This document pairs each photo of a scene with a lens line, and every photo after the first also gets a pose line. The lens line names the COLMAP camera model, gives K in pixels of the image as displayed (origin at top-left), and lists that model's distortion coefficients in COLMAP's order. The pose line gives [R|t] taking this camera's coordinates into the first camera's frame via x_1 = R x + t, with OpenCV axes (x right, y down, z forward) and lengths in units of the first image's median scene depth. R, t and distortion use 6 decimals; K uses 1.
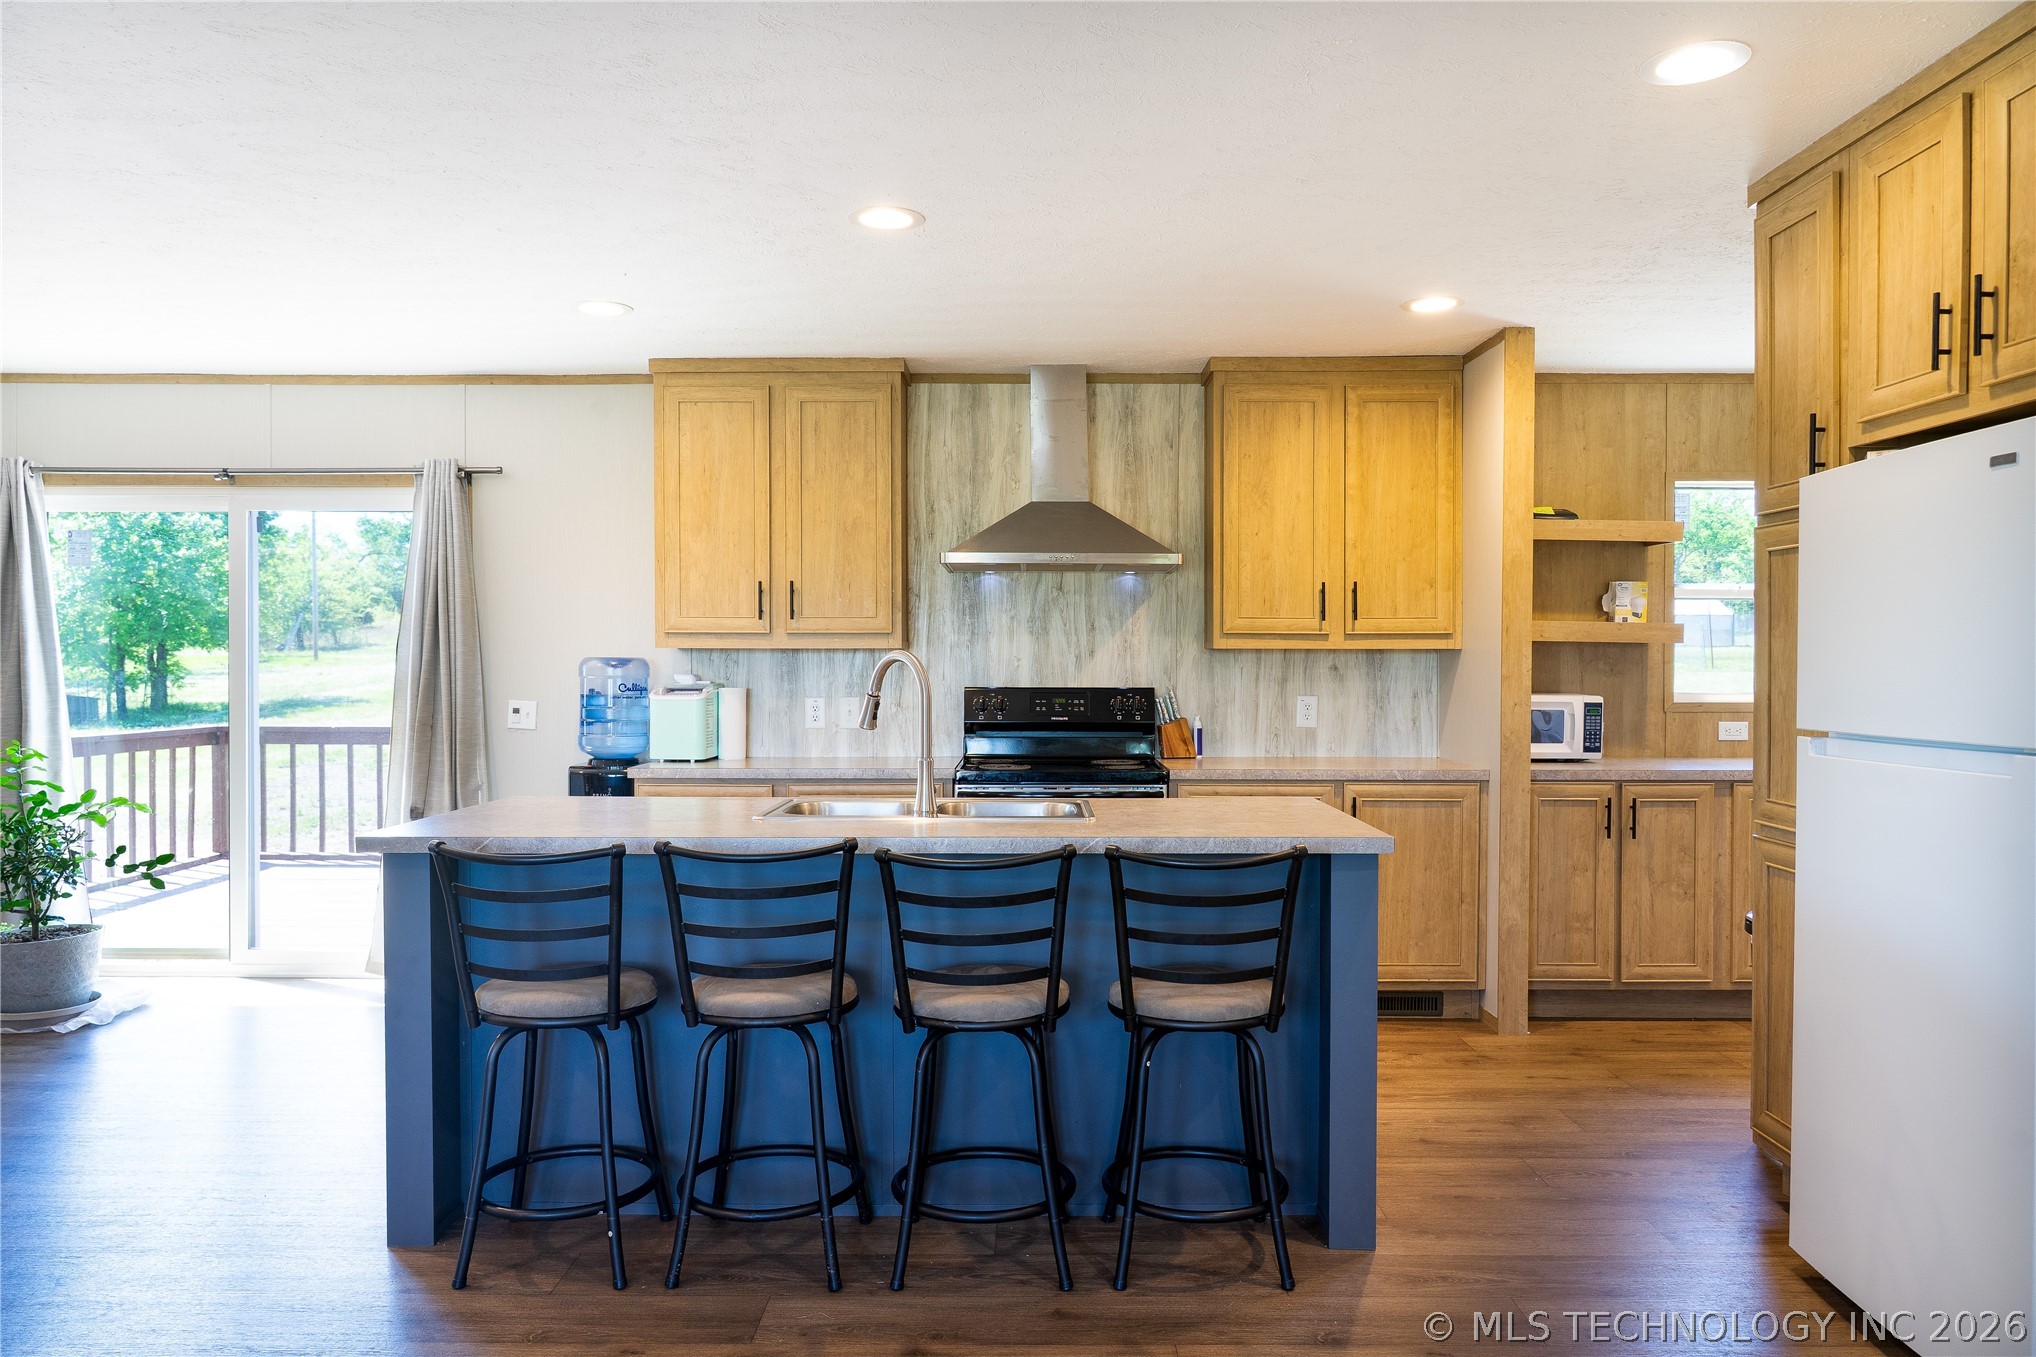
lens RADIAL K [[1395.8, 0, 1018.0], [0, 1395.8, 678.5], [0, 0, 1]] dist [-0.011347, -0.001984]
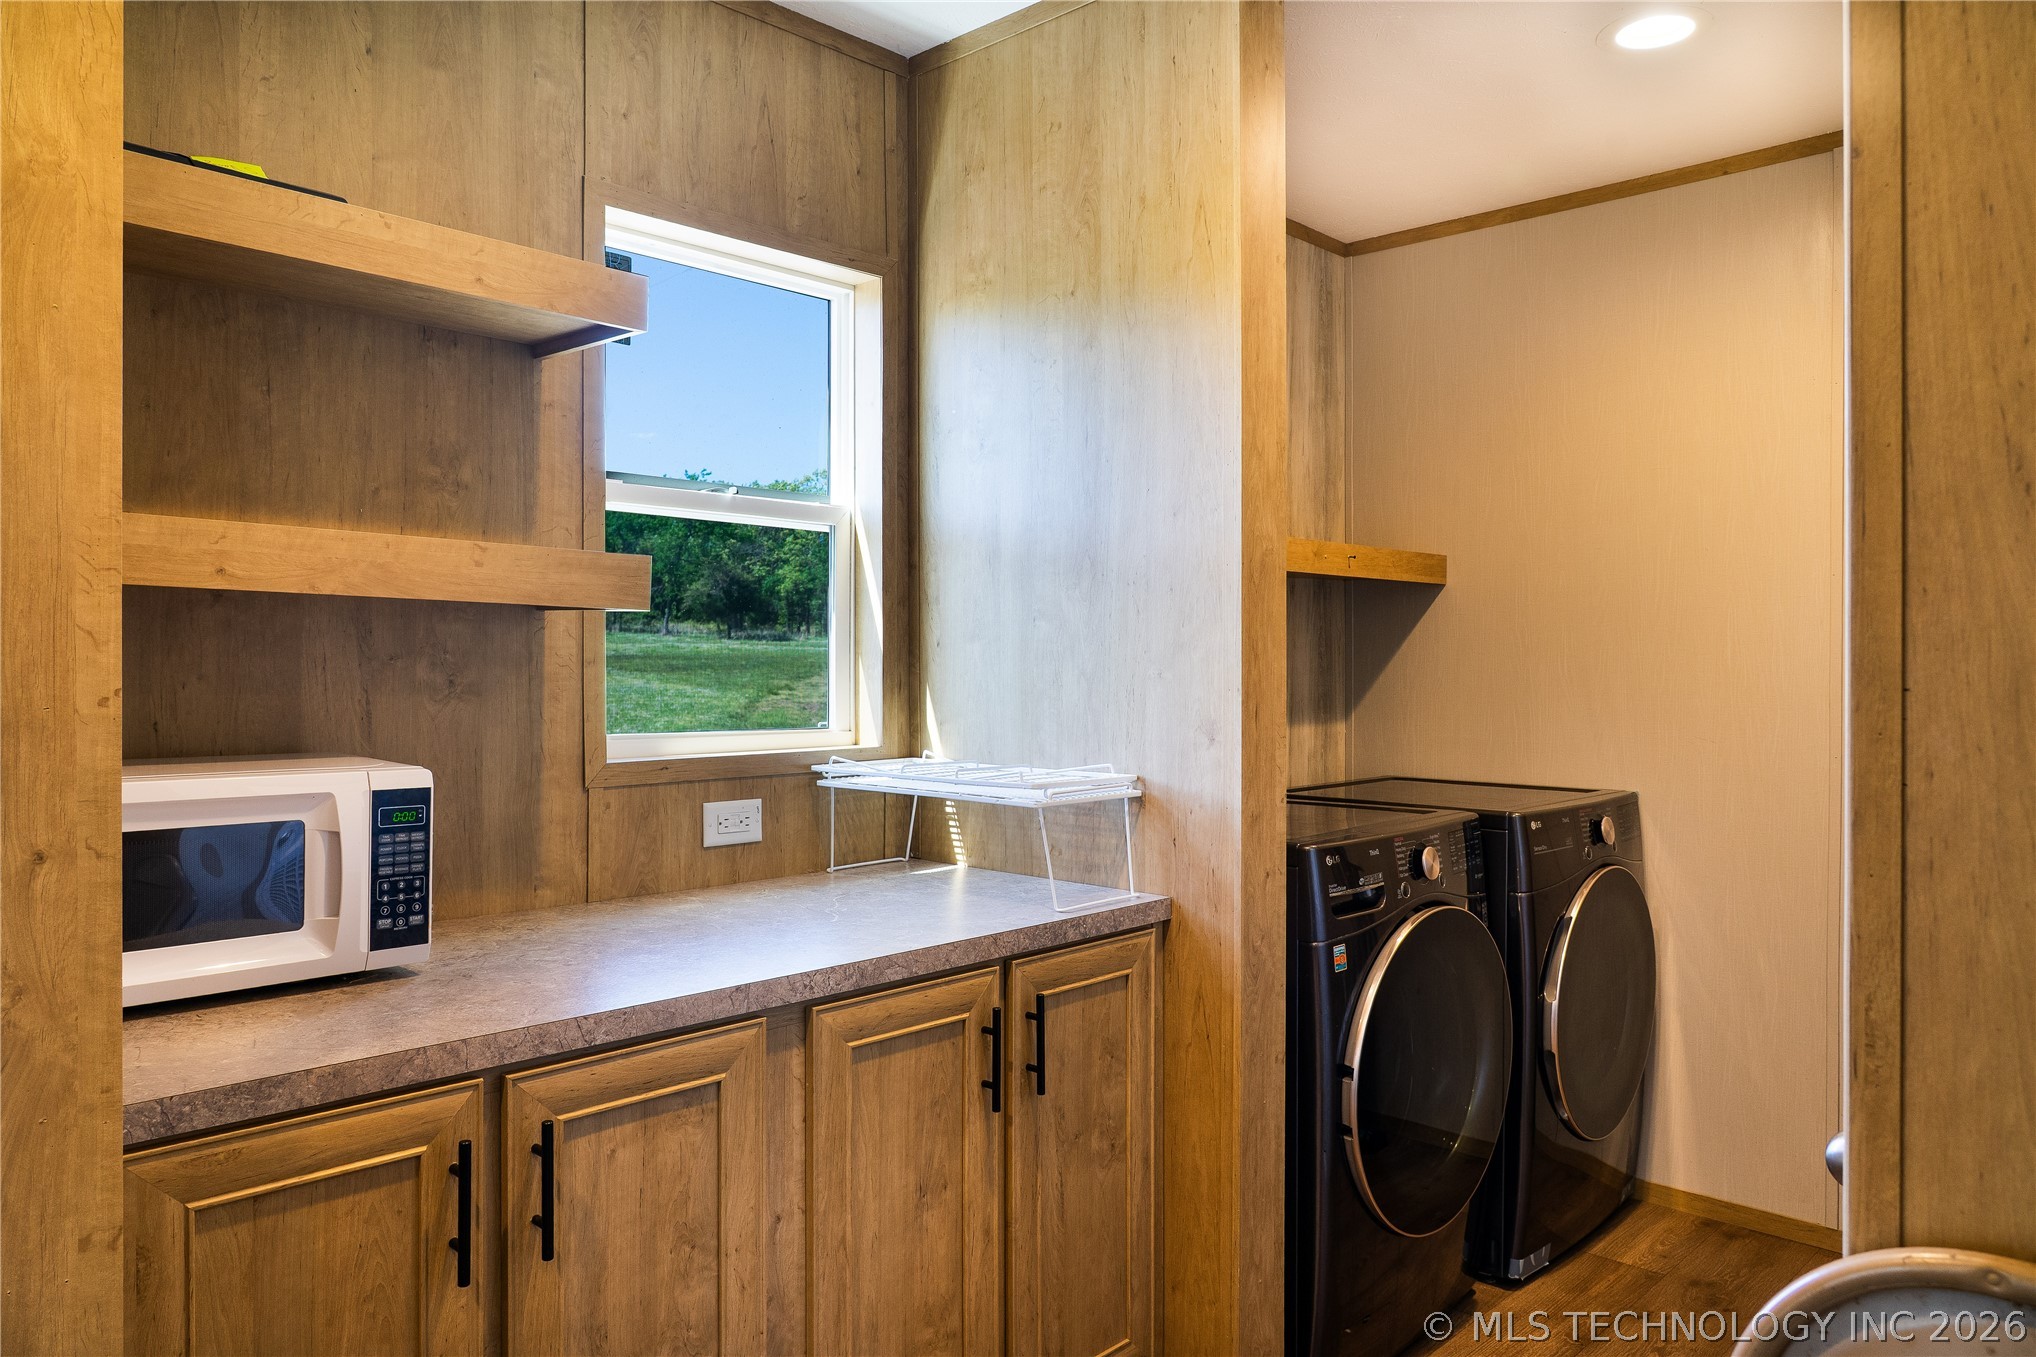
lens RADIAL K [[1395.8, 0, 1018.0], [0, 1395.8, 678.5], [0, 0, 1]] dist [-0.011347, -0.001984]
pose [[0.689616, -0.008340, 0.724128, 0.280540], [0.009958, 0.999948, 0.002033, -0.007051], [-0.724107, 0.005809, 0.689663, 0.679886]]
